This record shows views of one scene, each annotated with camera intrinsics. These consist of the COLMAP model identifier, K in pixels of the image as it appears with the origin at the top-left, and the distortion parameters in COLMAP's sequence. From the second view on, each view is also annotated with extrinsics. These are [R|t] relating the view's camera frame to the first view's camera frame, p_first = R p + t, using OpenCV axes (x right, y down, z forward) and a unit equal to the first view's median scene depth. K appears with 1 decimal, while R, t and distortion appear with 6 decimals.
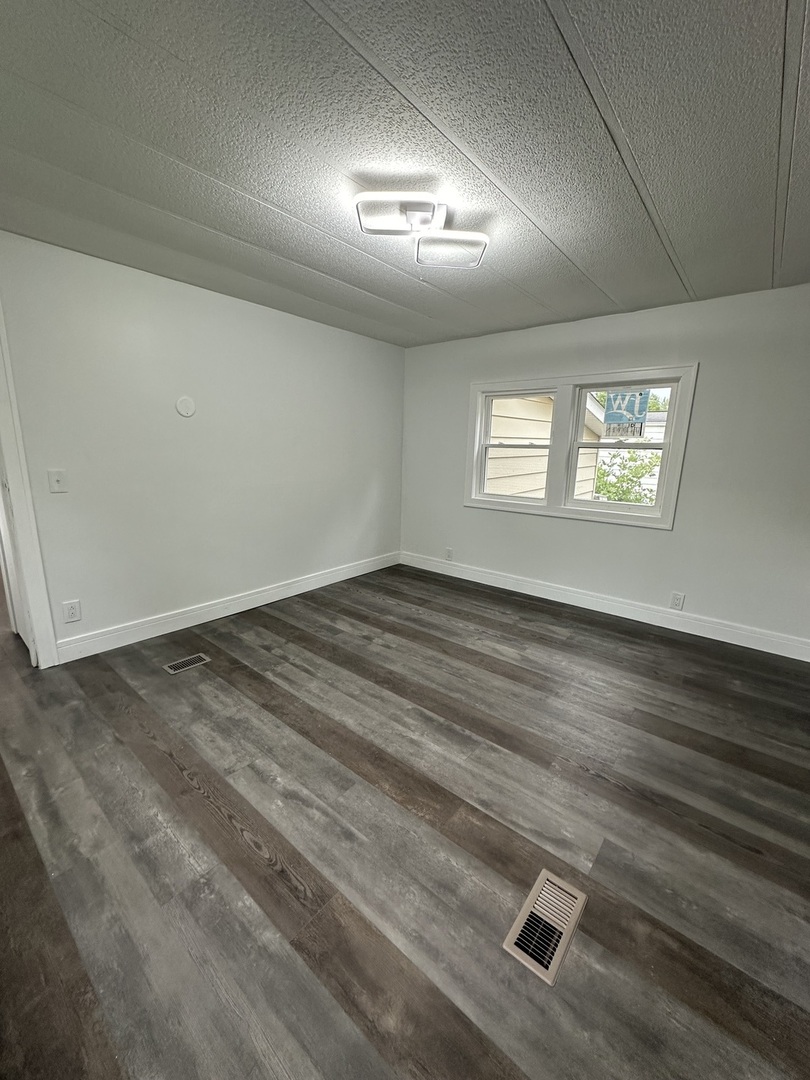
lens RADIAL K [[430.3, 0, 410.1], [0, 430.3, 536.9], [0, 0, 1]] dist [-0.000424, 0.000027]
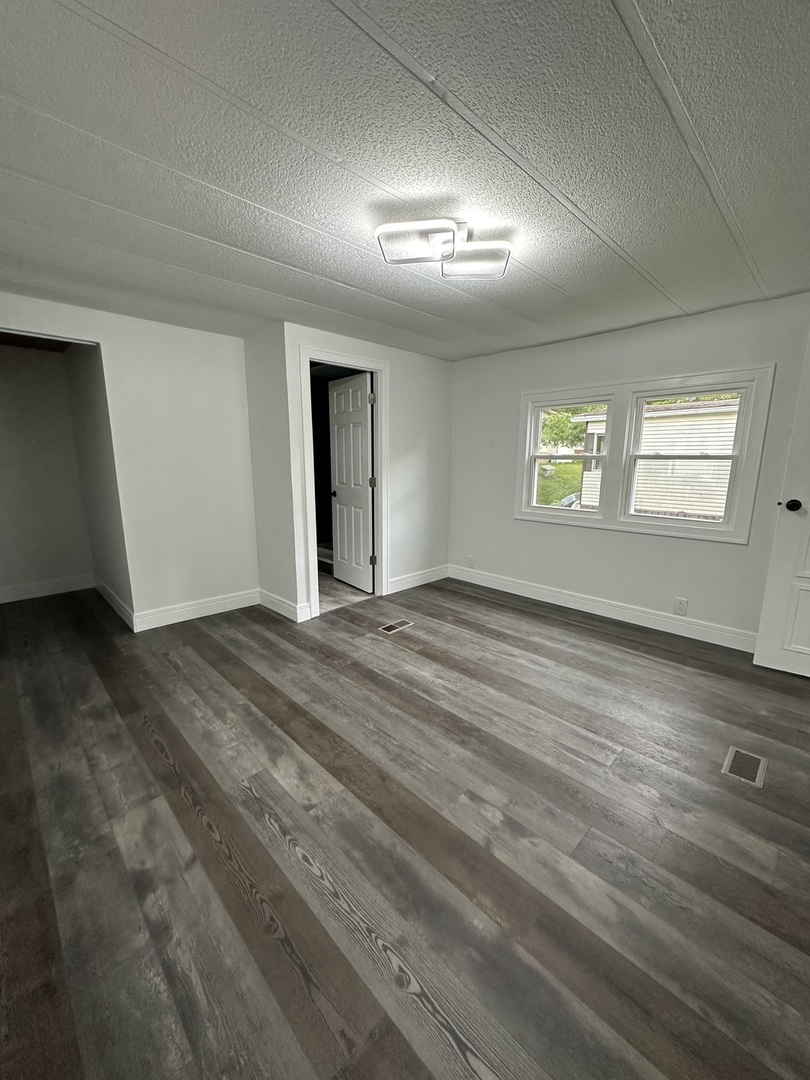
lens RADIAL K [[430.3, 0, 406.1], [0, 430.3, 537.4], [0, 0, 1]] dist [-0.000424, 0.000027]
pose [[-0.993460, -0.045497, 0.104725, -0.006590], [-0.000655, 0.919442, 0.393226, -0.392901], [-0.114179, 0.390586, -0.913458, 1.774578]]
